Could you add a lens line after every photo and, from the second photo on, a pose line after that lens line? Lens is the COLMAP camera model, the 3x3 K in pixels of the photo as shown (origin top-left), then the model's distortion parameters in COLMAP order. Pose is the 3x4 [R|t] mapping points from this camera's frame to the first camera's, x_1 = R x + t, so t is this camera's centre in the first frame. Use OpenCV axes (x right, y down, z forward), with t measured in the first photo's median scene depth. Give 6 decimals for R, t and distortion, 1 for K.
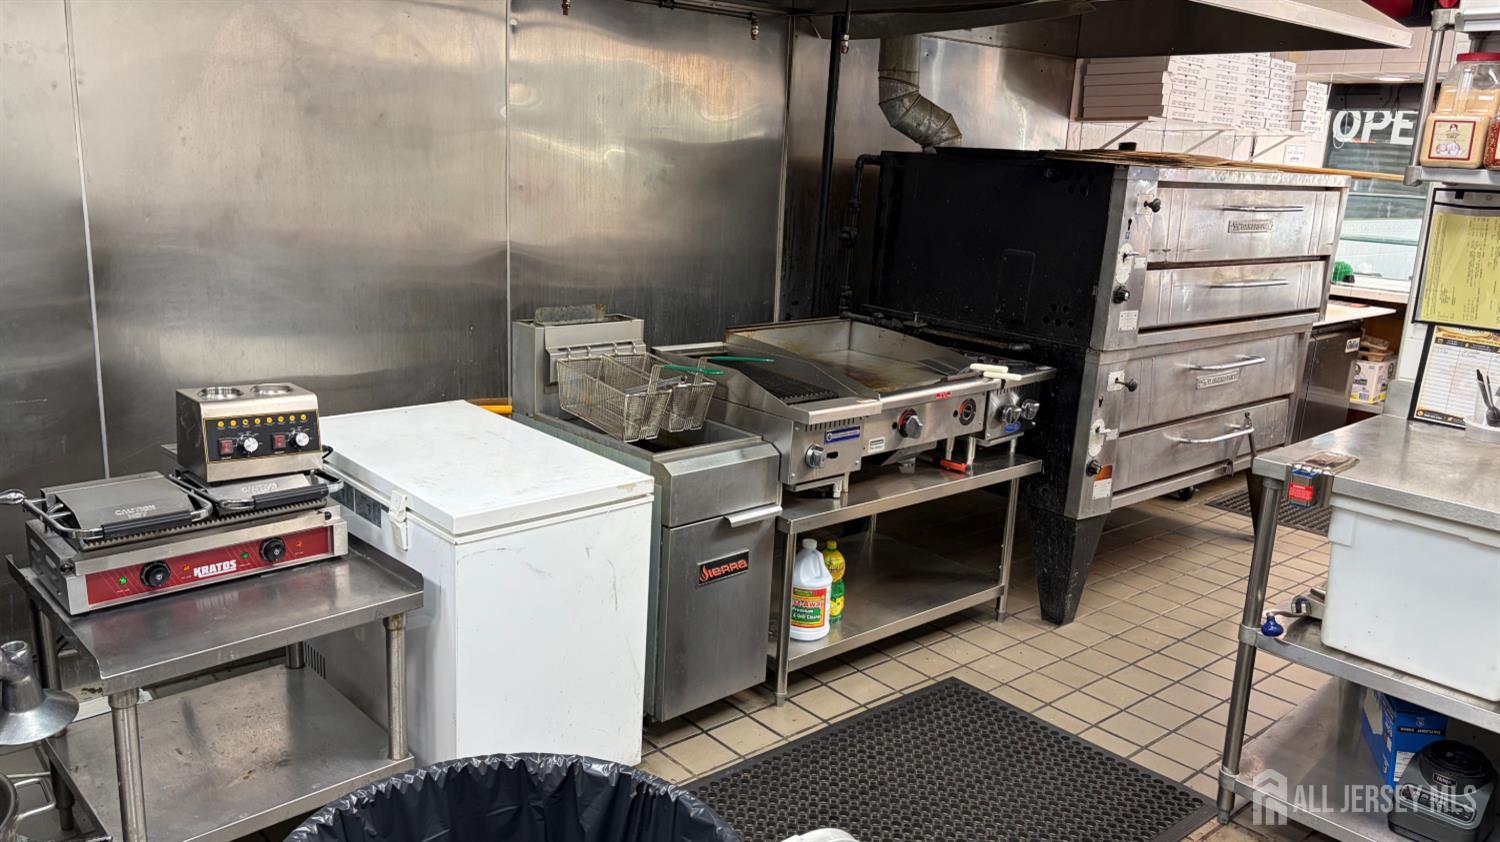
lens RADIAL K [[1150.8, 0, 736.6], [0, 1150.8, 431.7], [0, 0, 1]] dist [0.123790, -0.192184]
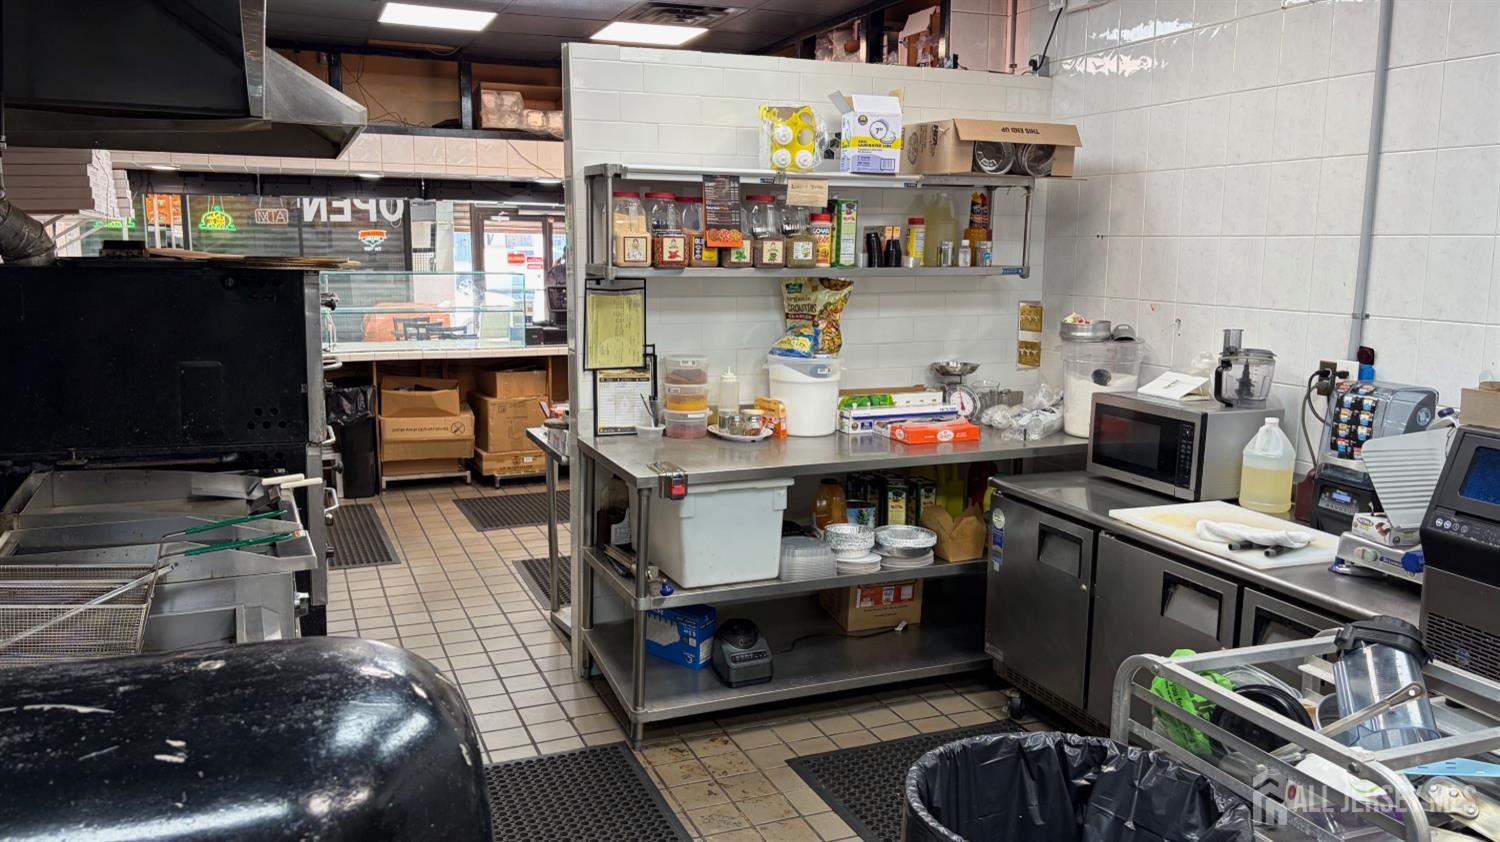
lens RADIAL K [[1150.8, 0, 736.6], [0, 1150.8, 431.7], [0, 0, 1]] dist [0.123790, -0.192184]
pose [[0.299165, -0.200790, 0.932836, -0.700489], [0.230587, 0.963848, 0.133515, -0.165977], [-0.925921, 0.175157, 0.334649, 0.361501]]
